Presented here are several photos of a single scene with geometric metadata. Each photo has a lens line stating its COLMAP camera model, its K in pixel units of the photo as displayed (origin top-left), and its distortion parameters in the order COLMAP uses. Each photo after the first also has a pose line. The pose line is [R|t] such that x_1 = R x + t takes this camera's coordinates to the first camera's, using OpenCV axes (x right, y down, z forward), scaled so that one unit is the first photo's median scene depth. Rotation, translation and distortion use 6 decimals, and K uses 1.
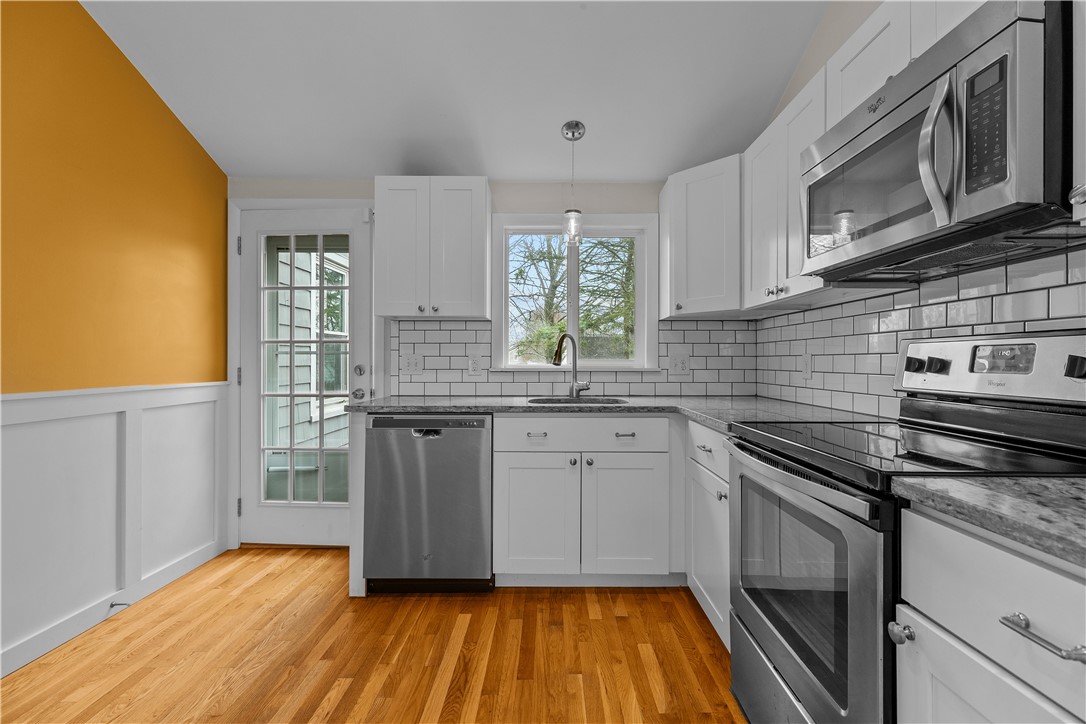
lens RADIAL K [[483.6, 0, 546.5], [0, 483.6, 359.8], [0, 0, 1]] dist [0.006965, 0.000446]
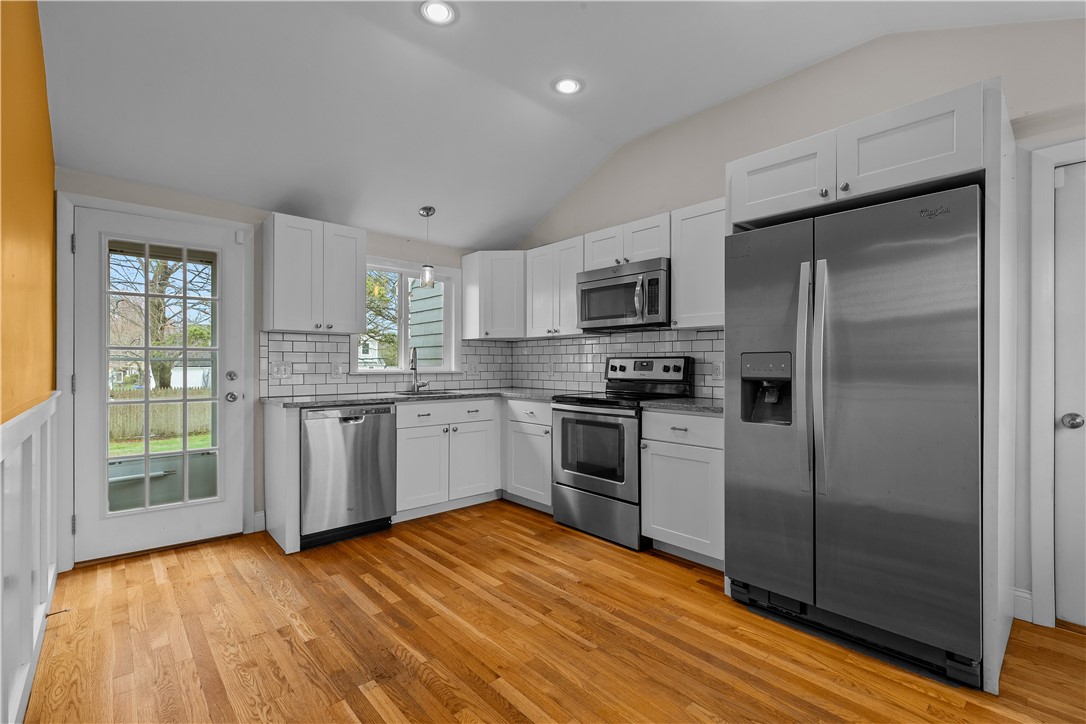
lens RADIAL K [[483.6, 0, 545.2], [0, 483.6, 363.4], [0, 0, 1]] dist [0.006965, 0.000446]
pose [[0.741698, -0.000153, 0.670734, -0.763485], [-0.000266, 1.000000, 0.000522, -0.009432], [-0.670734, -0.000566, 0.741698, -0.392603]]
